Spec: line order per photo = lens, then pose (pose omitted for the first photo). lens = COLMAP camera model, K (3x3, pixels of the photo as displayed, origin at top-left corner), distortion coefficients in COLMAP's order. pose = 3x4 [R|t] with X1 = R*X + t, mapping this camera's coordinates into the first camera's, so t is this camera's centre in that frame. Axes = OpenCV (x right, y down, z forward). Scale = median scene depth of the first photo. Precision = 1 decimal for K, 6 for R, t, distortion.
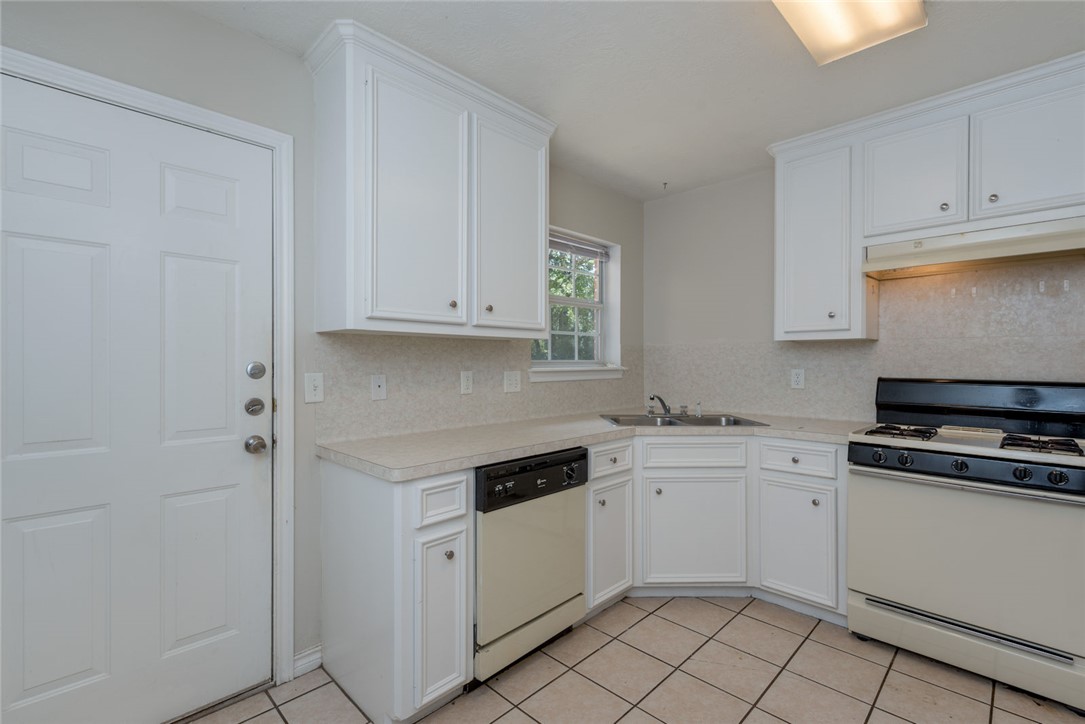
lens RADIAL K [[497.1, 0, 543.9], [0, 497.1, 363.2], [0, 0, 1]] dist [0.002859, -0.000267]
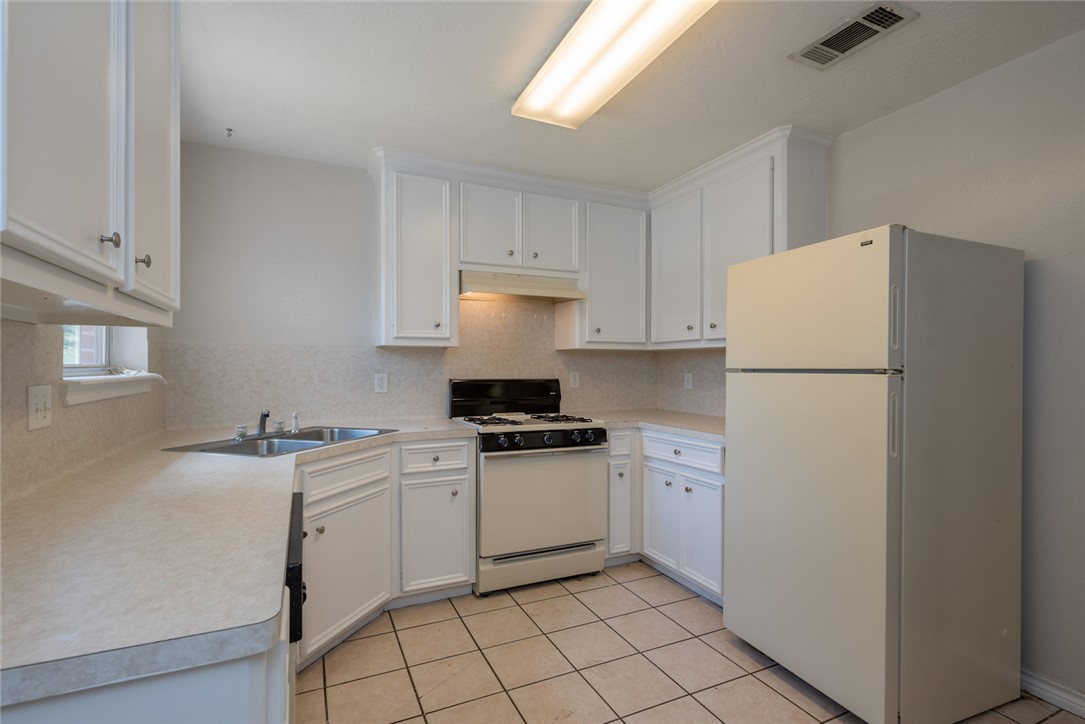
lens RADIAL K [[497.1, 0, 541.1], [0, 497.1, 363.0], [0, 0, 1]] dist [0.002859, -0.000267]
pose [[0.353734, 0.005086, 0.935332, -0.360321], [0.003183, 0.999973, -0.006641, -0.001988], [-0.935340, 0.005326, 0.353709, 0.360985]]
